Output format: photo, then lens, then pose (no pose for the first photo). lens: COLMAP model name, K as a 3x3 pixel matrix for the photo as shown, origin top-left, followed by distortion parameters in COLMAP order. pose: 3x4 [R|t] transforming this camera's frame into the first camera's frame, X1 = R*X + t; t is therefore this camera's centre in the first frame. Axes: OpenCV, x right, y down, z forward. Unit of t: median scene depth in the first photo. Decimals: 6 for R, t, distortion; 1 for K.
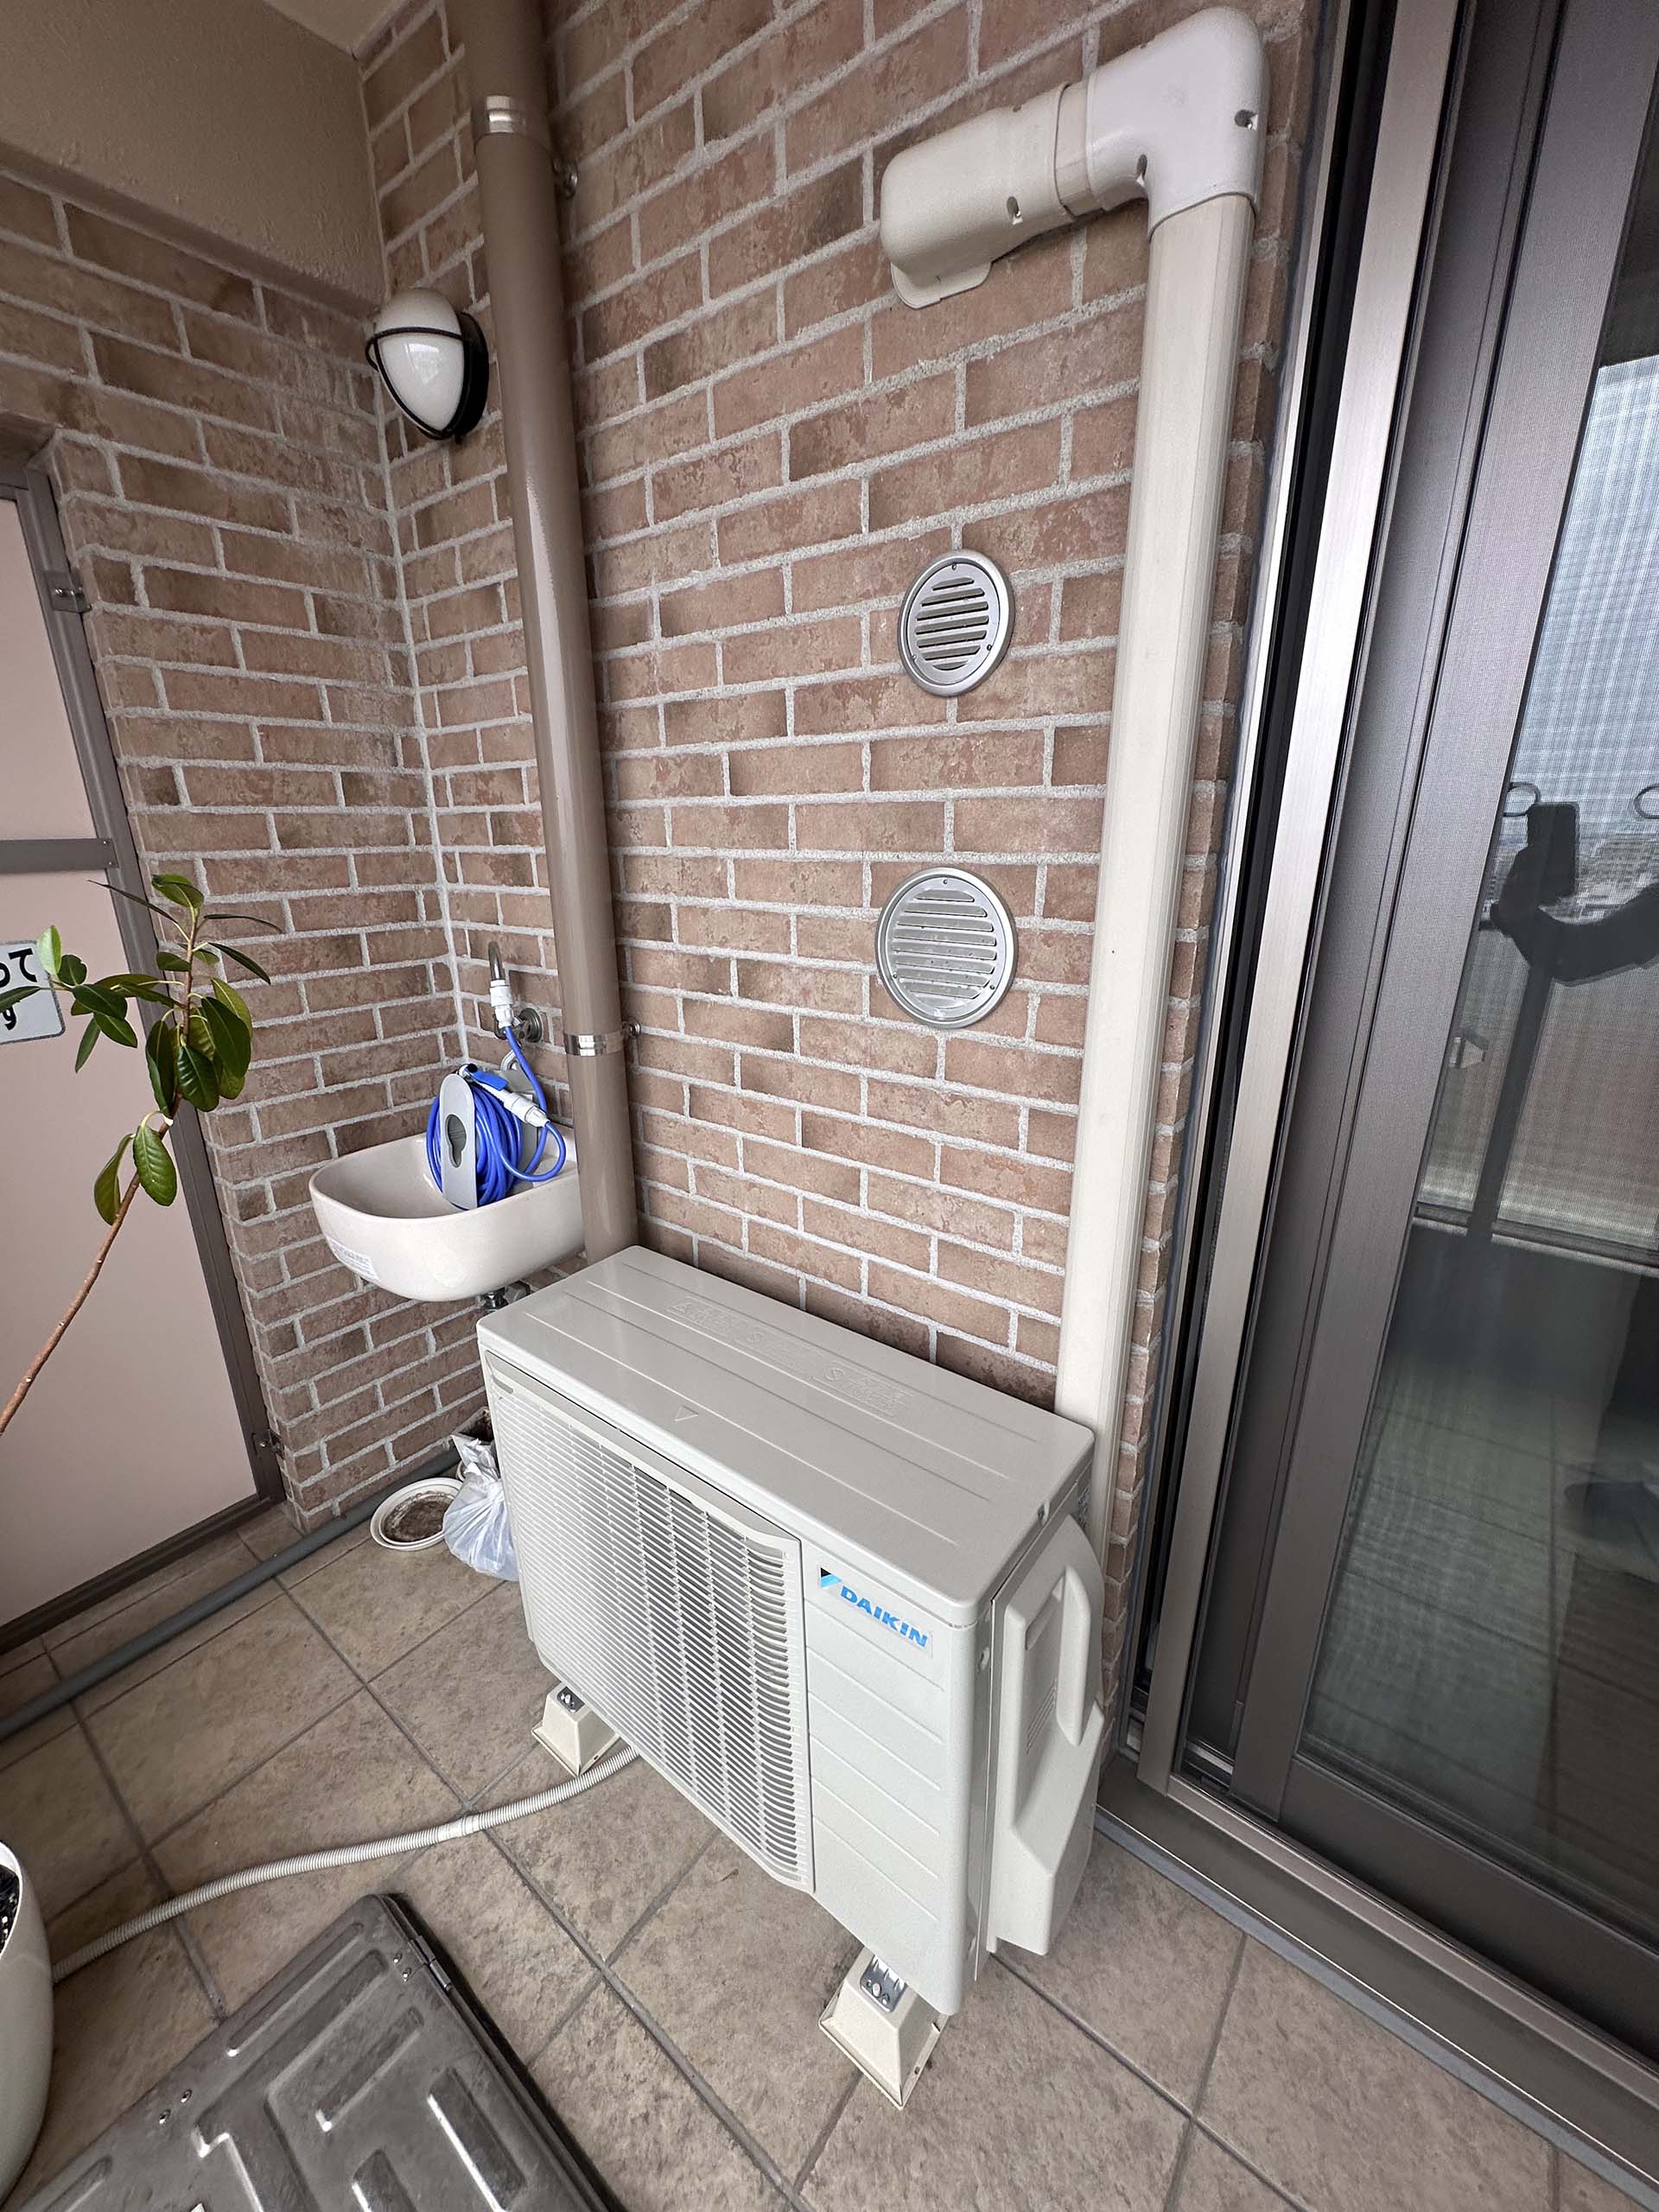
lens RADIAL K [[885.4, 0, 825.9], [0, 885.4, 1091.7], [0, 0, 1]] dist [-0.009315, 0.002281]
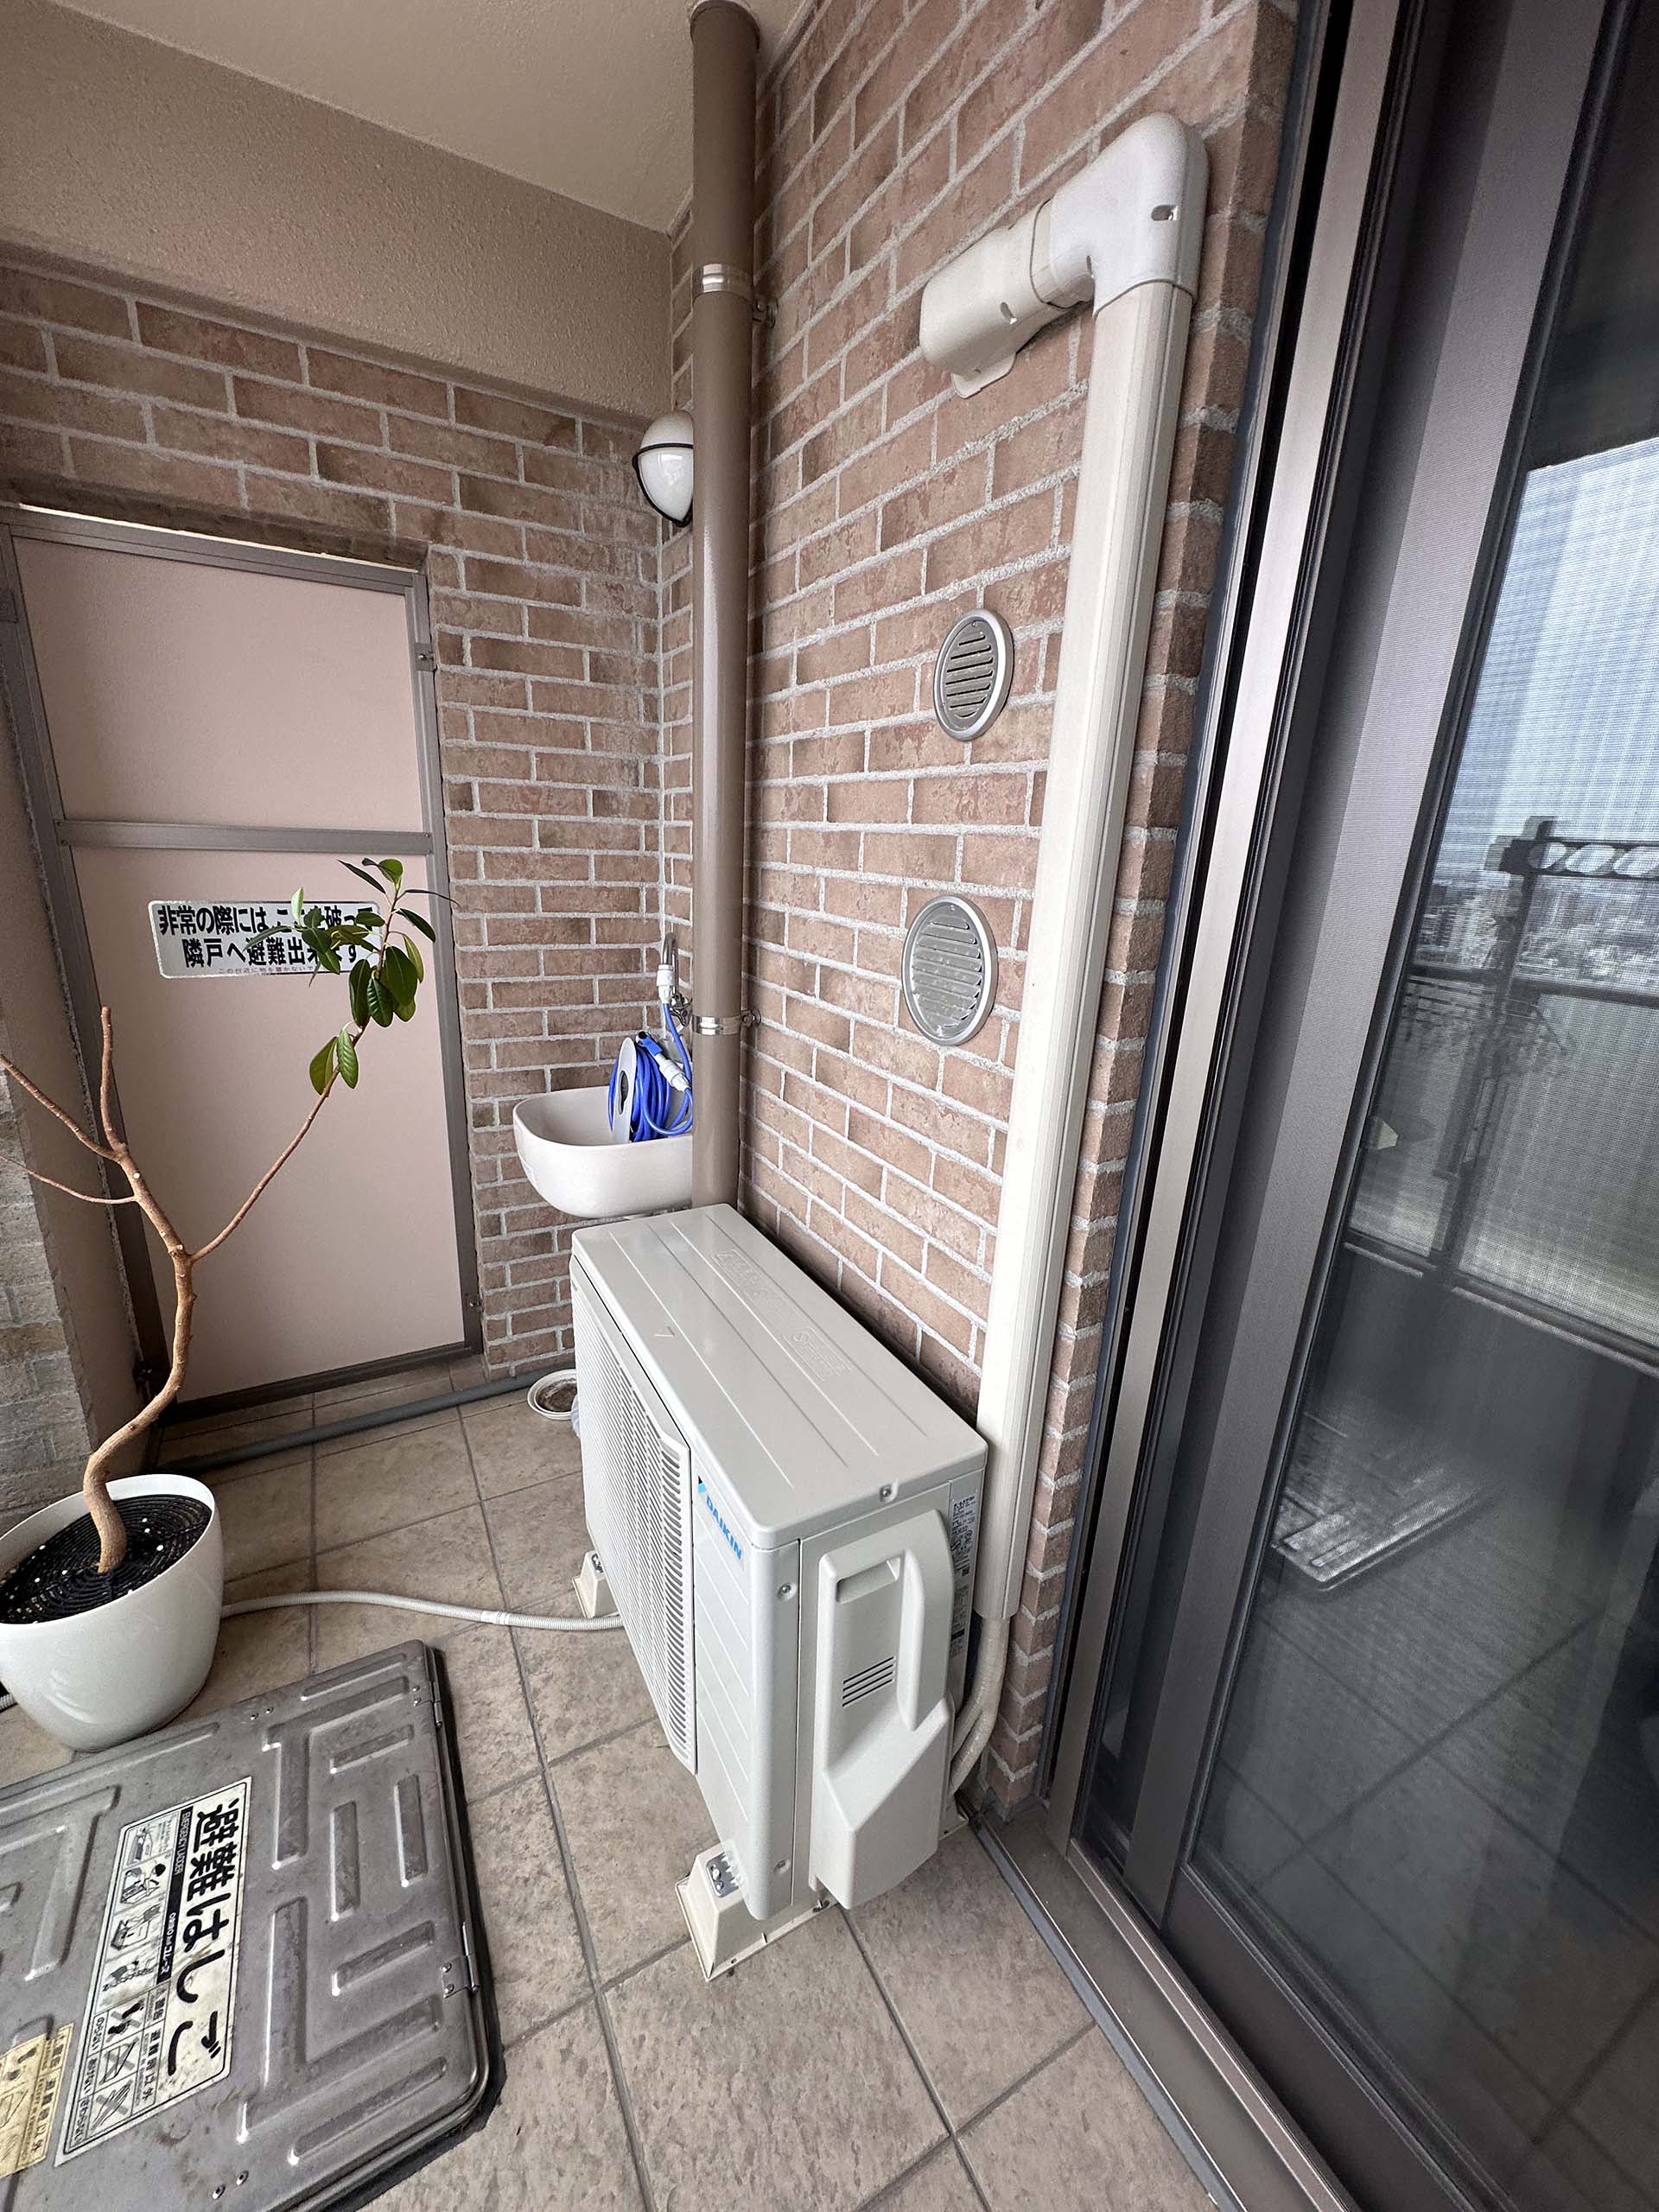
lens RADIAL K [[885.4, 0, 828.7], [0, 885.4, 1089.7], [0, 0, 1]] dist [-0.009315, 0.002281]
pose [[0.919243, 0.152789, -0.362833, 0.373986], [-0.161672, 0.986827, 0.005953, -0.001440], [0.358963, 0.053188, 0.931835, -0.045123]]
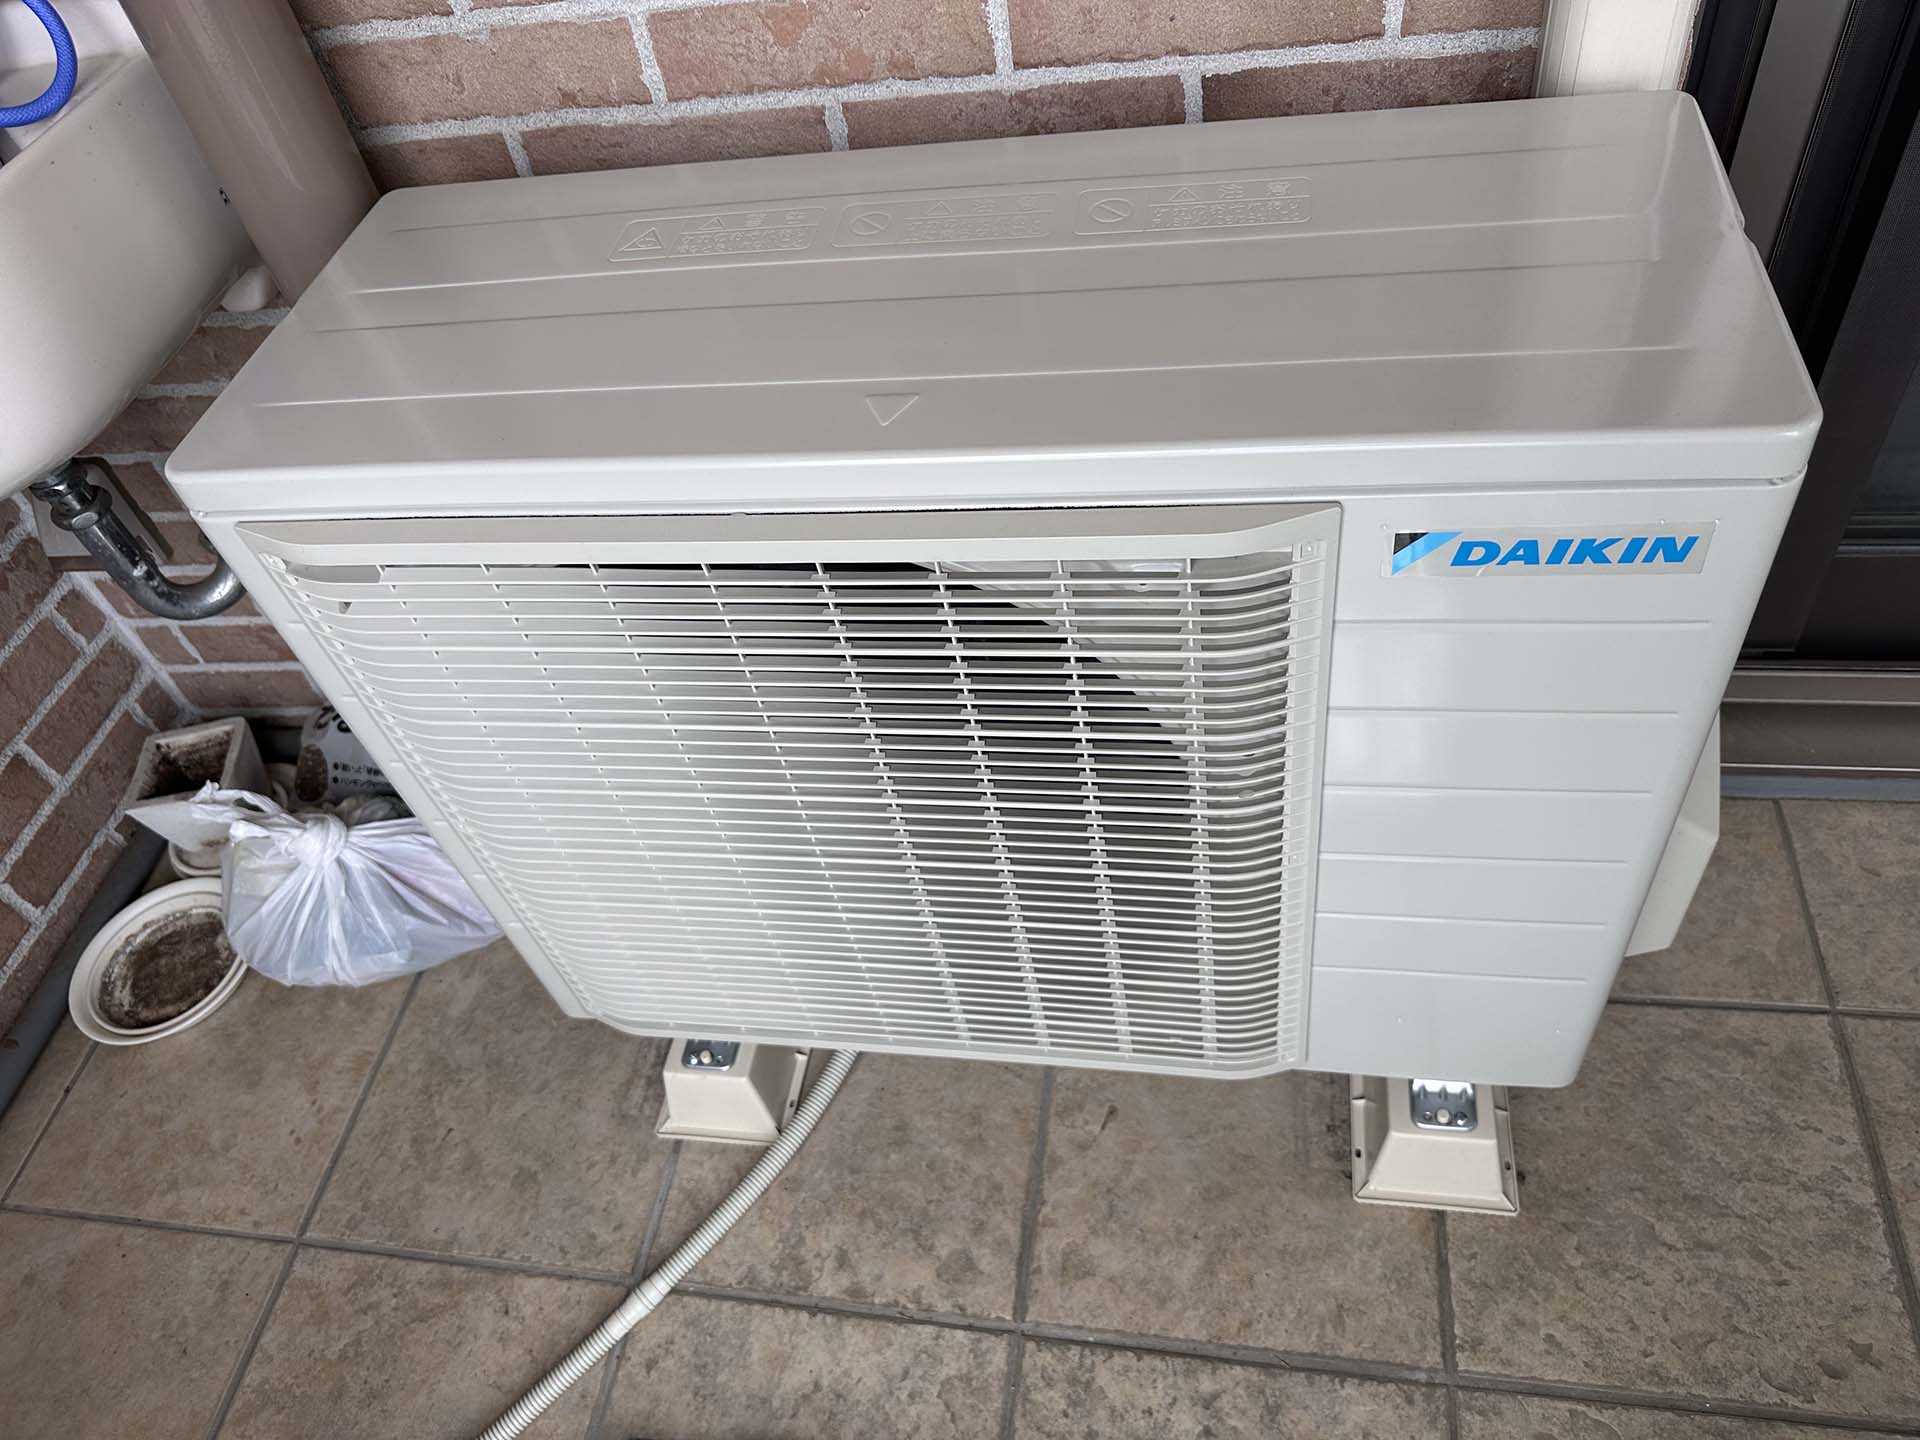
lens RADIAL K [[1377.8, 0, 945.0], [0, 1377.8, 708.8], [0, 0, 1]] dist [0.023110, -0.042645]
pose [[0.866781, -0.438662, 0.237205, -0.305364], [0.275133, 0.817366, 0.506177, 0.144595], [-0.415924, -0.373482, 0.829168, 0.359010]]
